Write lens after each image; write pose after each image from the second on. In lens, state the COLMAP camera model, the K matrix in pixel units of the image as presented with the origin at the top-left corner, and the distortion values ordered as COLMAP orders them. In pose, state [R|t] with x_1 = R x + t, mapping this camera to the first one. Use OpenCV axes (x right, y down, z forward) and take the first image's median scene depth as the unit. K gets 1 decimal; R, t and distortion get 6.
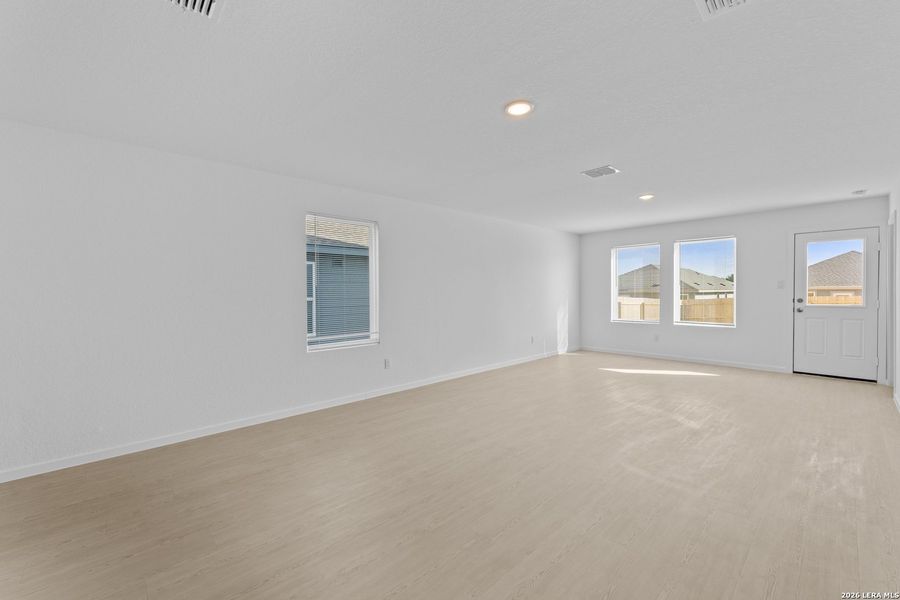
lens RADIAL K [[369.1, 0, 446.8], [0, 369.1, 300.5], [0, 0, 1]] dist [-0.023450, -0.000008]
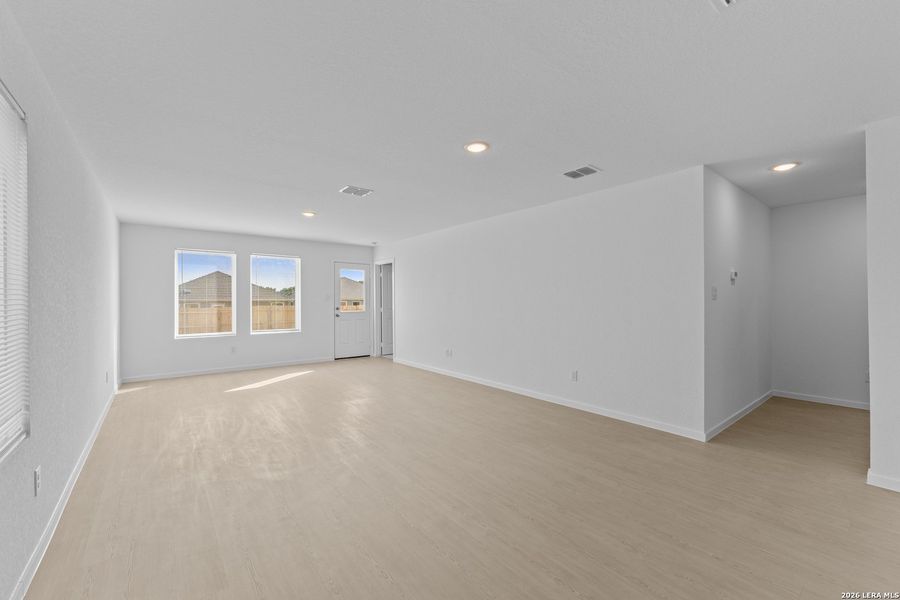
lens RADIAL K [[369.1, 0, 446.8], [0, 369.1, 300.5], [0, 0, 1]] dist [-0.023450, -0.000008]
pose [[0.042294, 0.009744, 0.999058, -0.407935], [0.025281, 0.999622, -0.010820, -0.004644], [-0.998785, 0.025715, 0.042032, 0.431961]]
